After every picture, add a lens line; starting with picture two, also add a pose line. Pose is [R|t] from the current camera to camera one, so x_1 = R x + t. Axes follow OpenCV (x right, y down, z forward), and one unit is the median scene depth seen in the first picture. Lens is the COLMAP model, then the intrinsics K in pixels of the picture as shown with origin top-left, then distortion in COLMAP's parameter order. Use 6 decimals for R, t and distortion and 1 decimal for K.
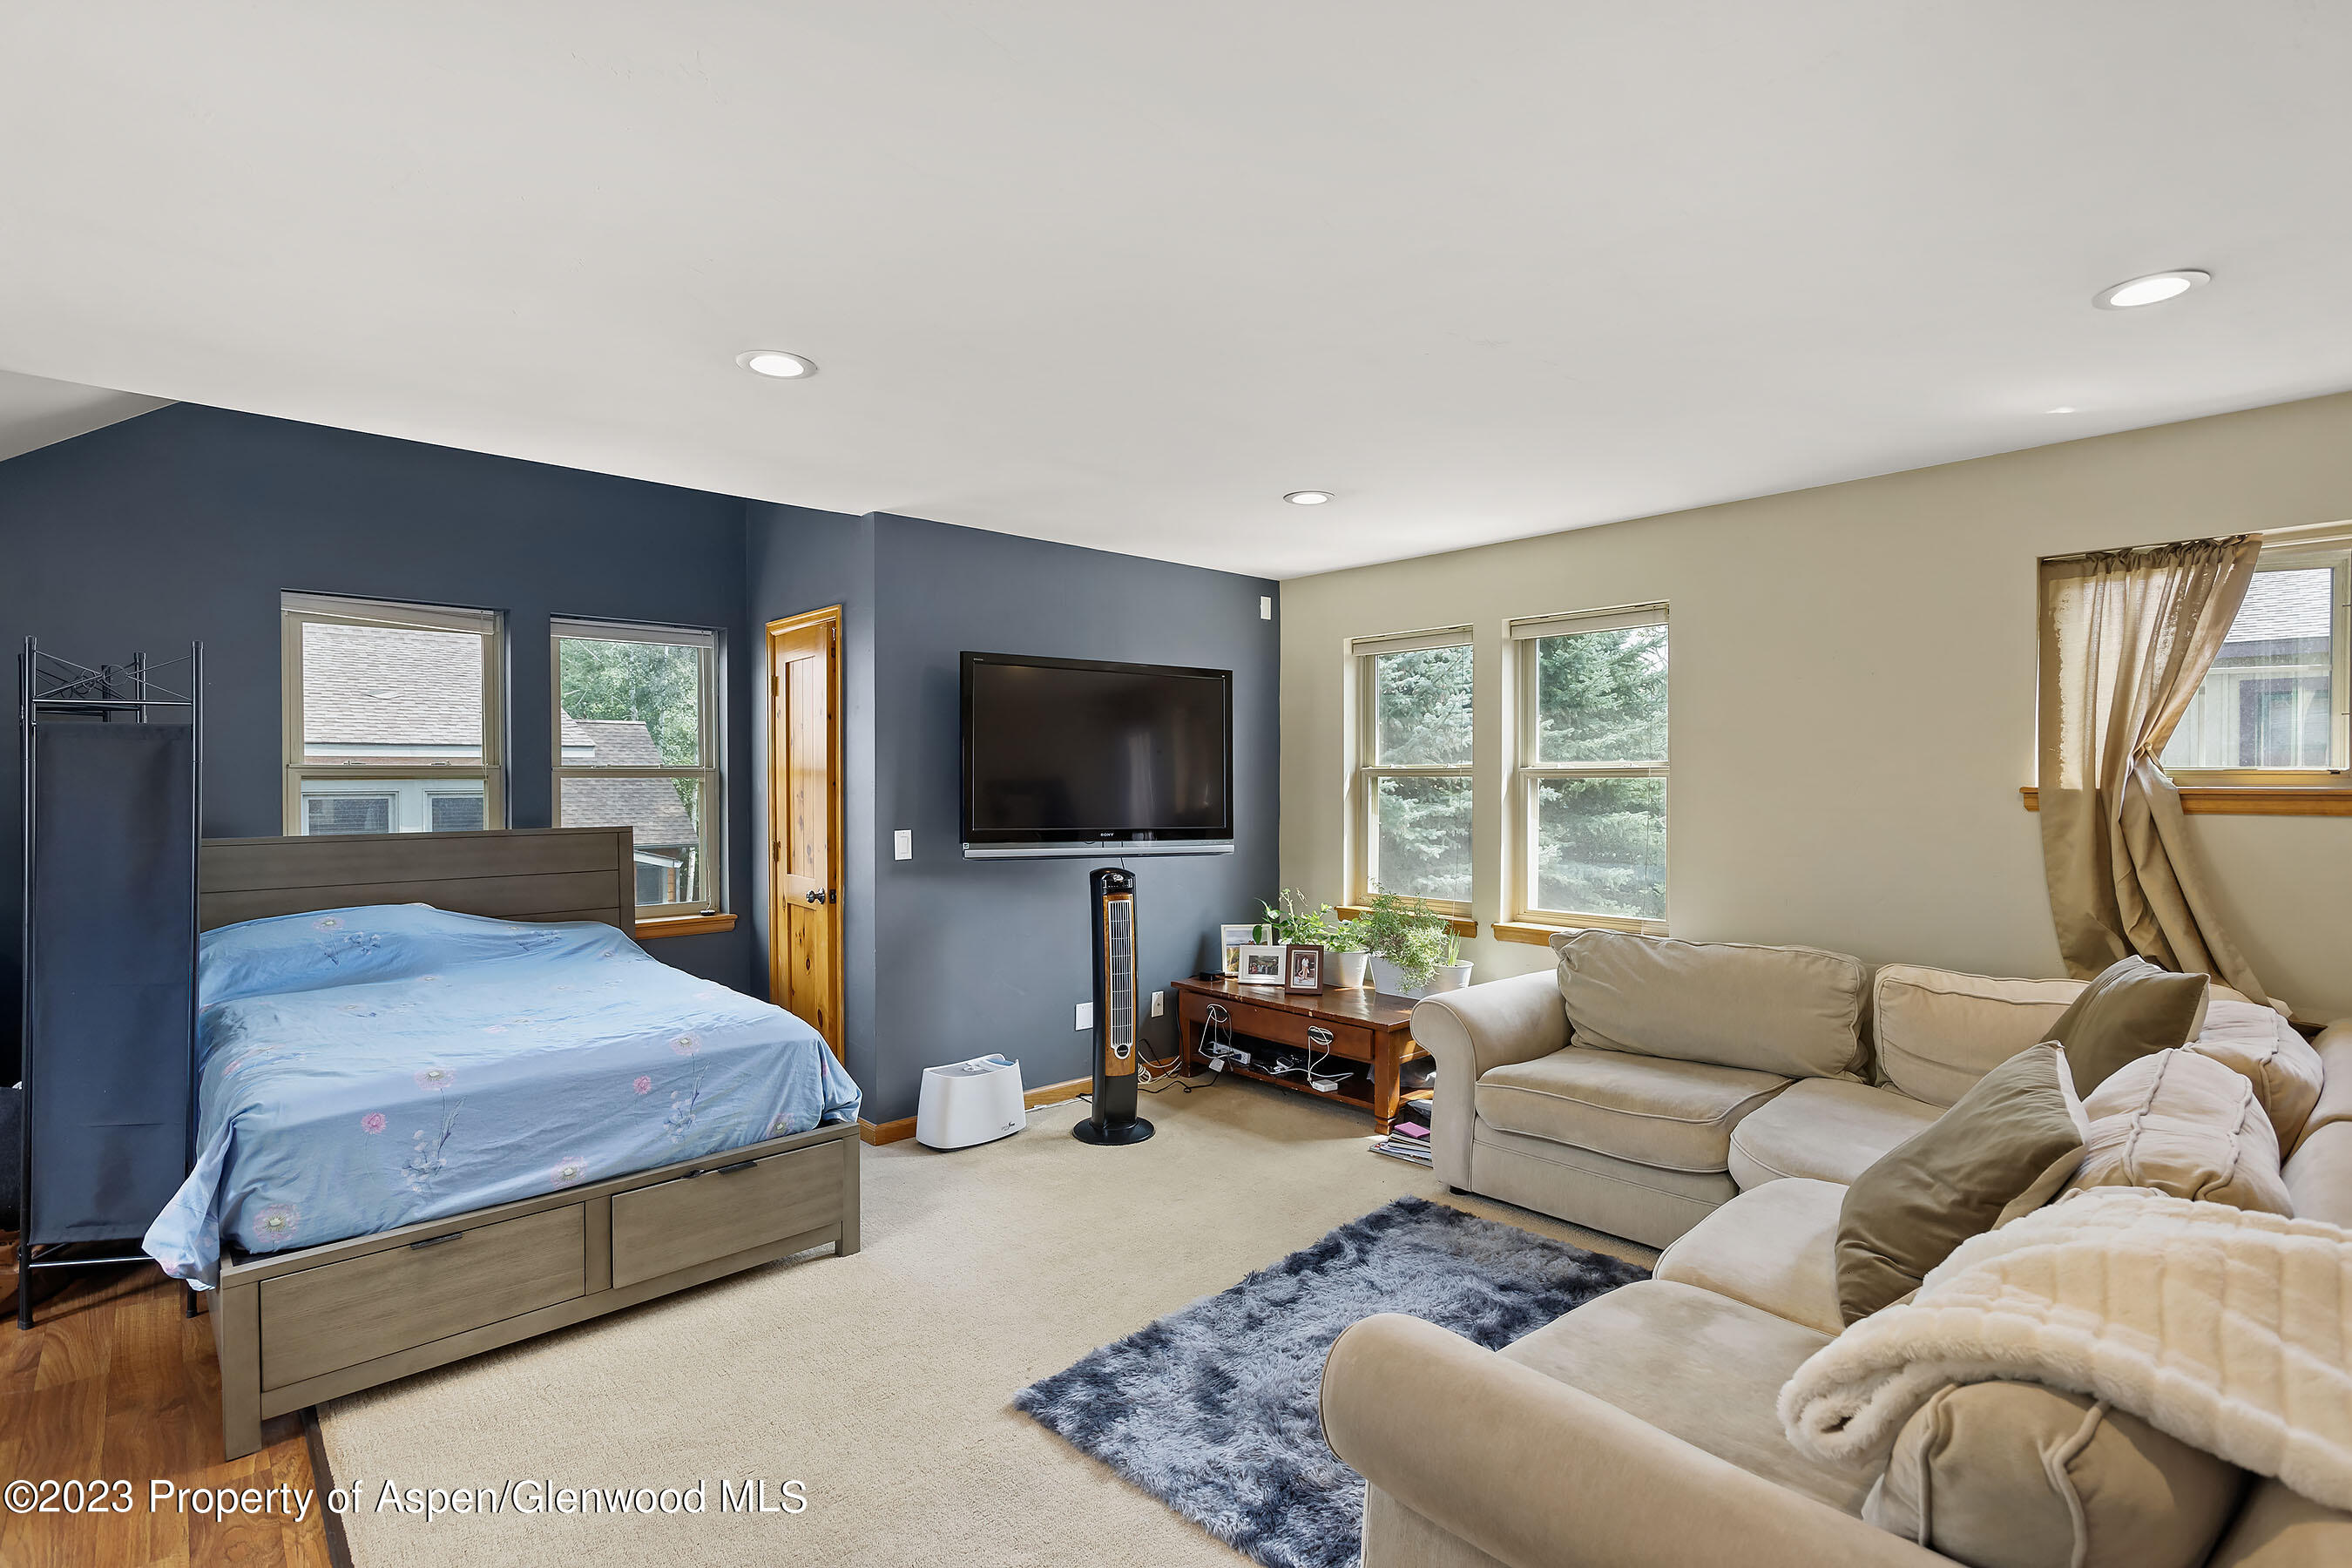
lens RADIAL K [[1109.7, 0, 1176.0], [0, 1109.7, 784.0], [0, 0, 1]] dist [0.000712, 0.000249]
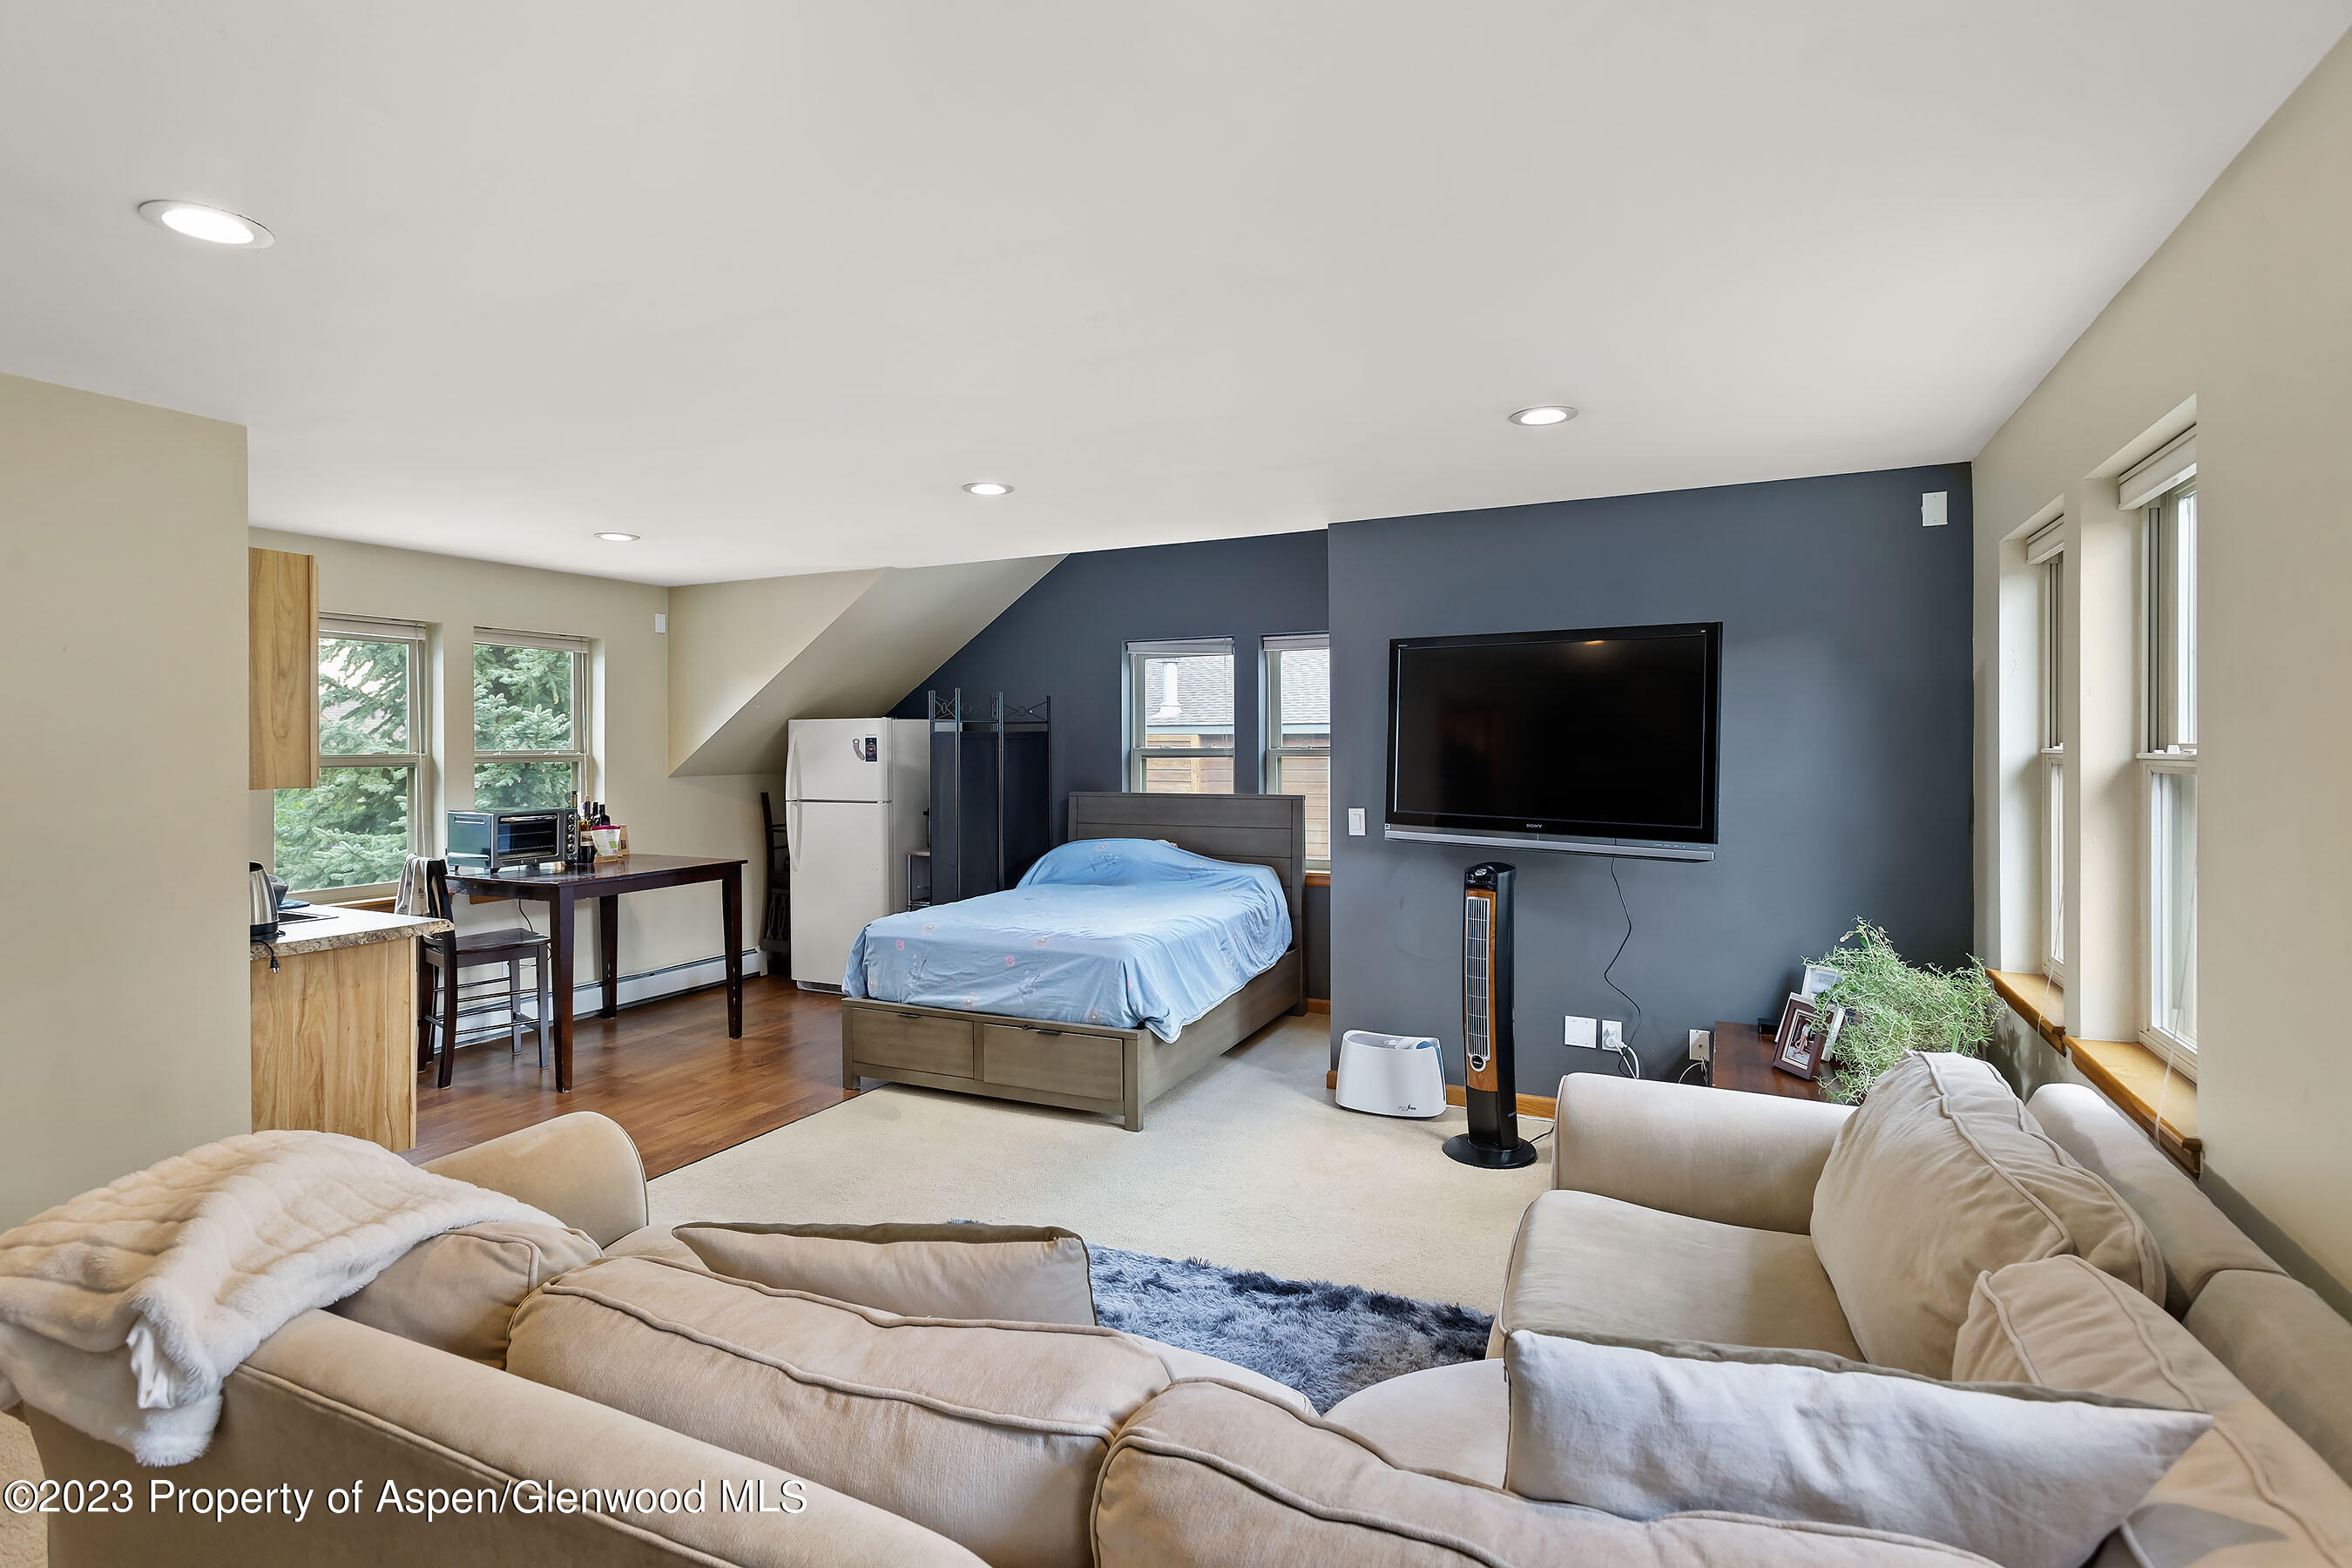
lens RADIAL K [[1125.3, 0, 1177.2], [0, 1125.3, 739.6], [0, 0, 1]] dist [0.000125, 0.000036]
pose [[0.367741, -0.006301, -0.929907, 0.925028], [-0.000475, 0.999976, -0.006964, -0.023579], [0.929928, 0.003003, 0.367729, 0.549349]]
